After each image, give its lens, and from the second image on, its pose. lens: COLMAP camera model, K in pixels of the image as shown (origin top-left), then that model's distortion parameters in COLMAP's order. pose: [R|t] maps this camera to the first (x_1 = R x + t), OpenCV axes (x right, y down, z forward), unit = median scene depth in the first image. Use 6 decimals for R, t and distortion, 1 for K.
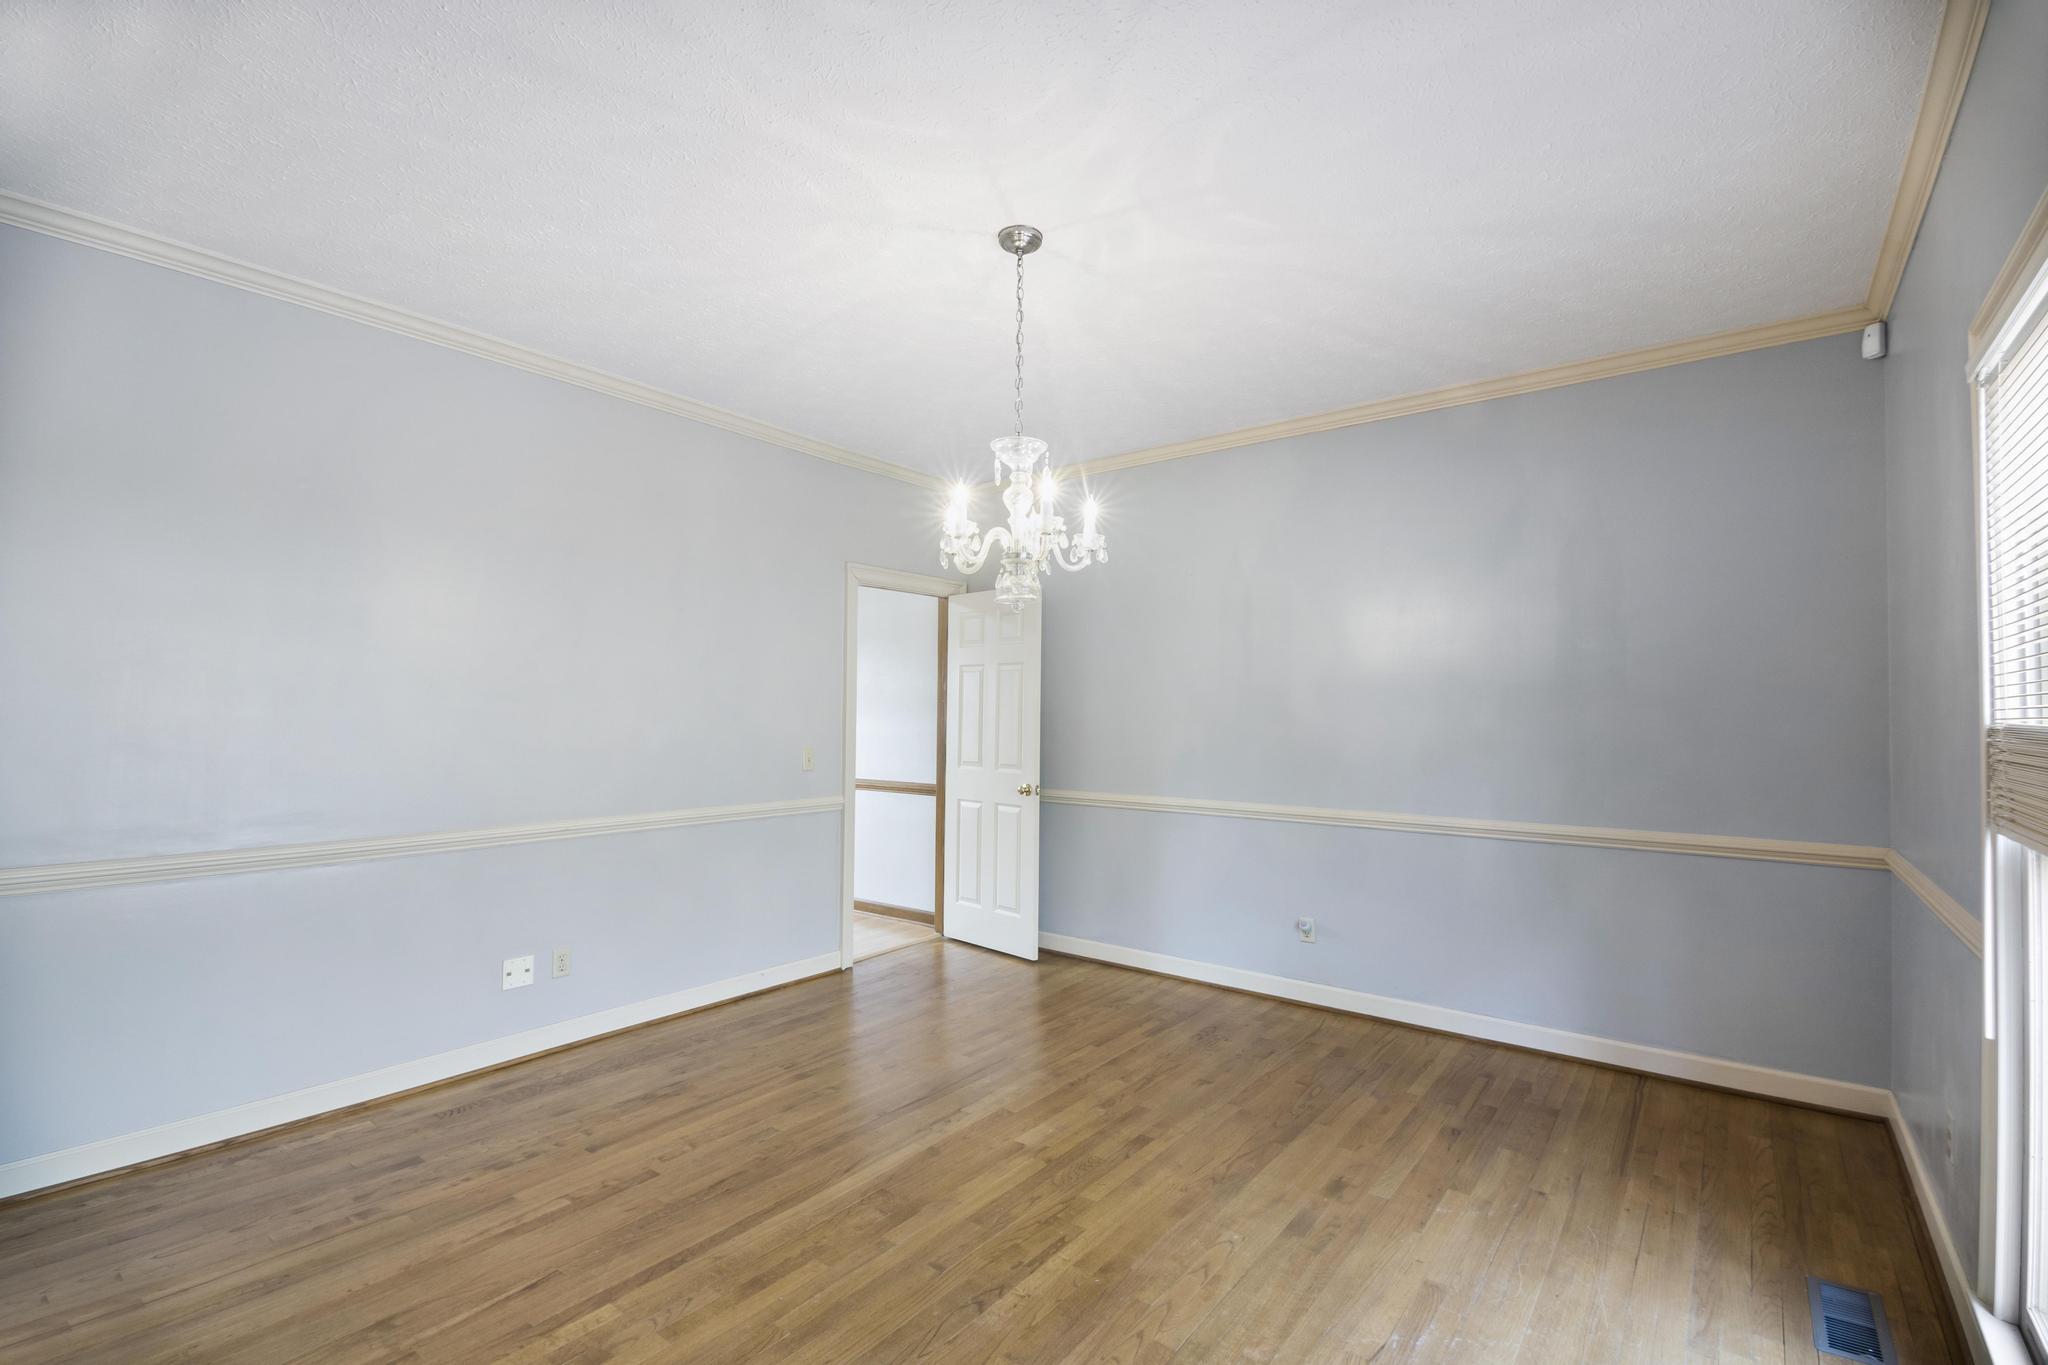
lens RADIAL K [[937.8, 0, 1025.7], [0, 937.8, 684.9], [0, 0, 1]] dist [0.010784, -0.006534]
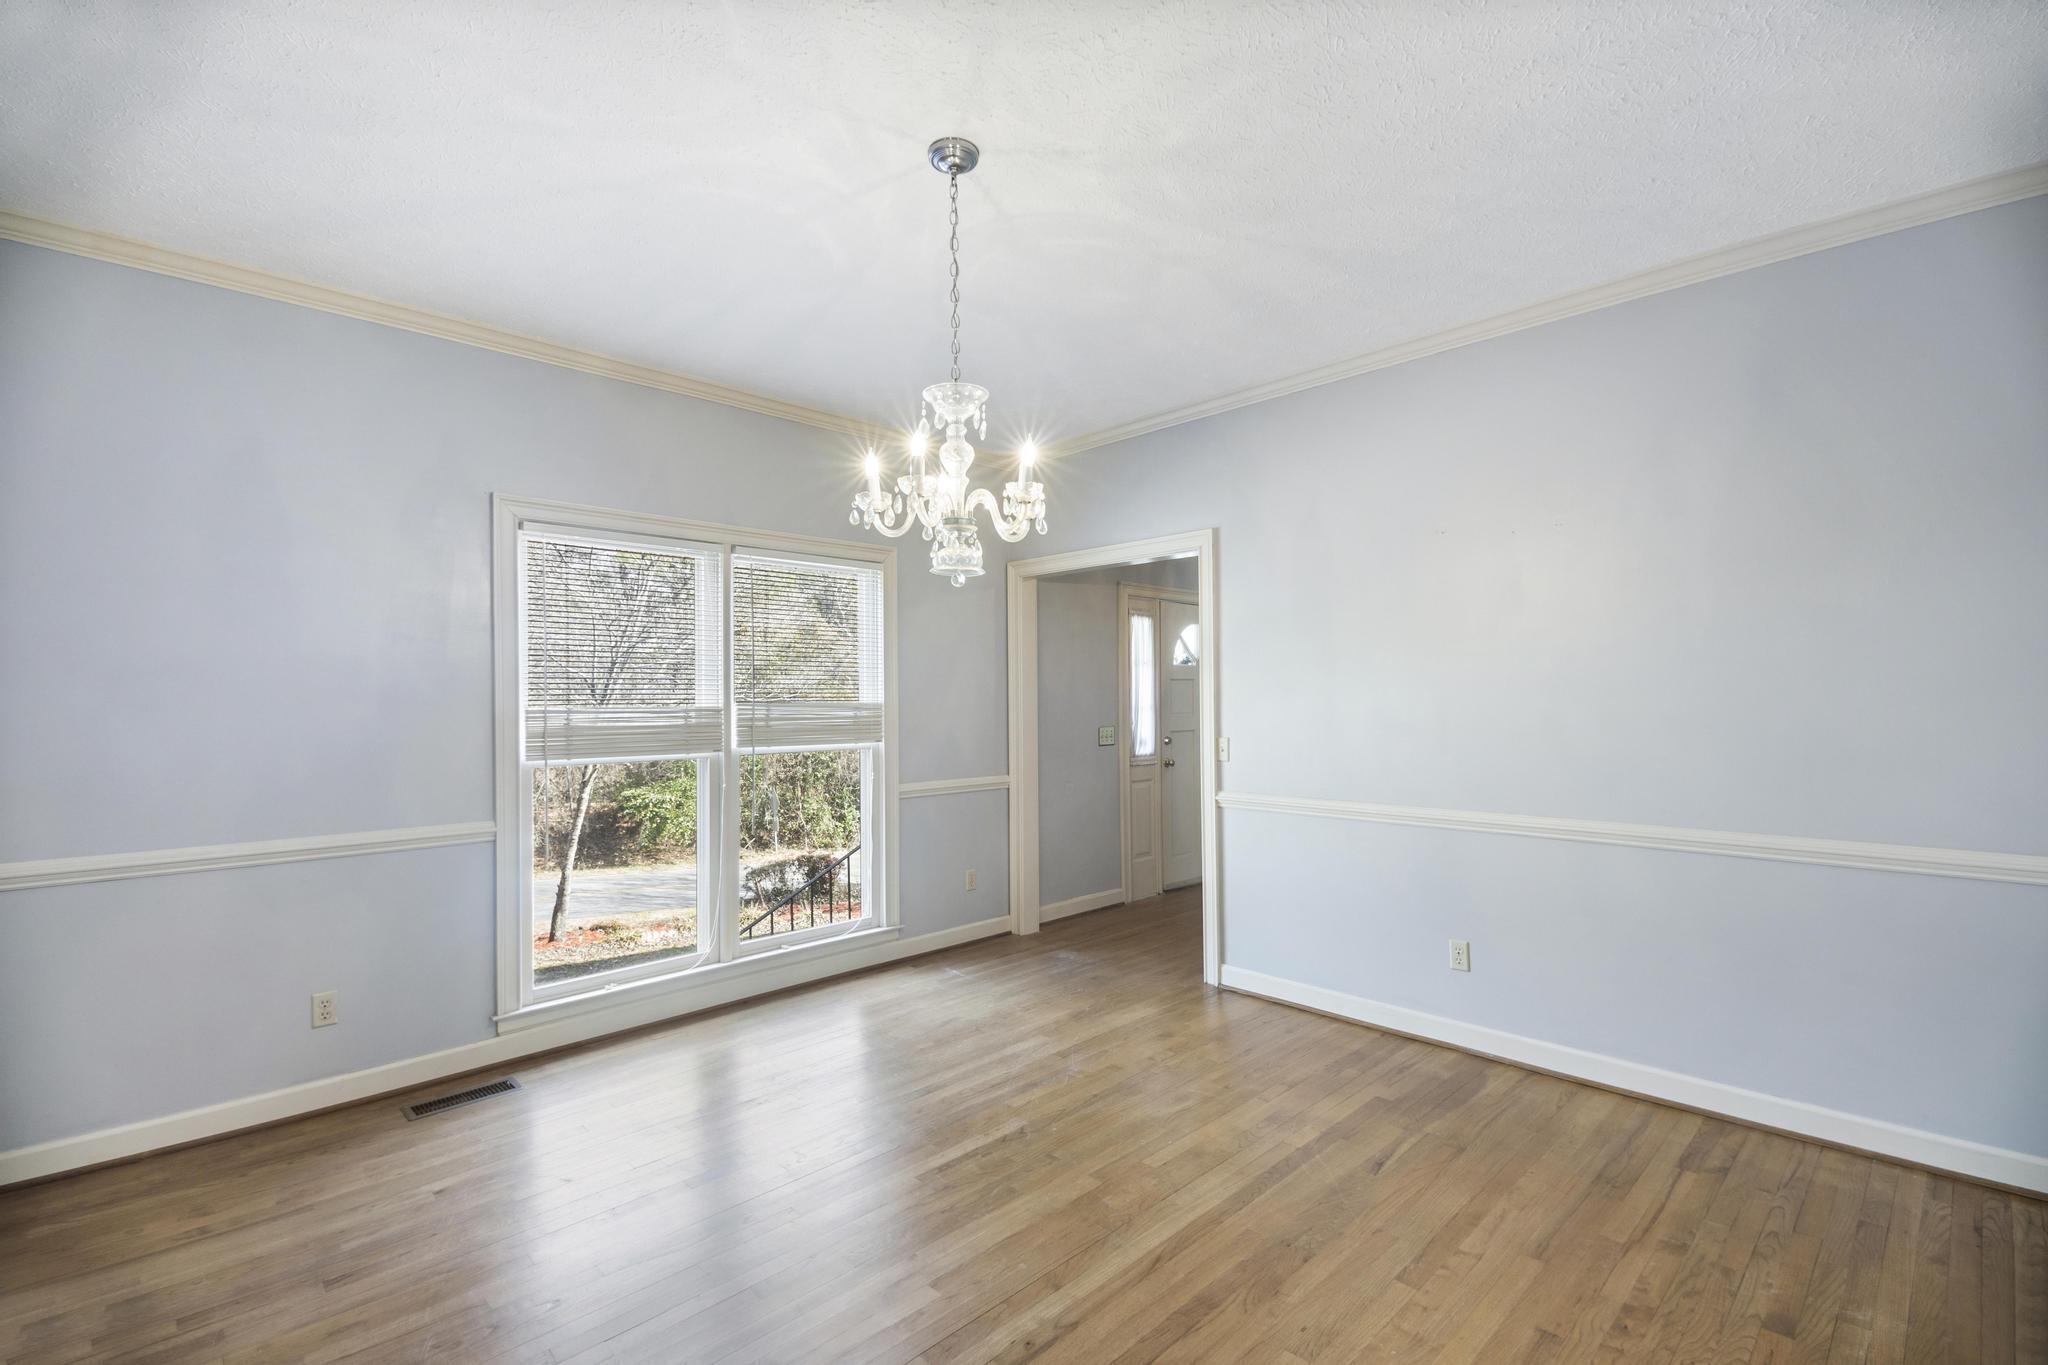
lens RADIAL K [[937.8, 0, 1012.0], [0, 937.8, 696.5], [0, 0, 1]] dist [0.010784, -0.006534]
pose [[-0.988759, 0.004072, 0.149461, -0.206962], [0.000138, 0.999654, -0.026321, 0.052217], [-0.149516, -0.026004, -0.988417, 2.028995]]
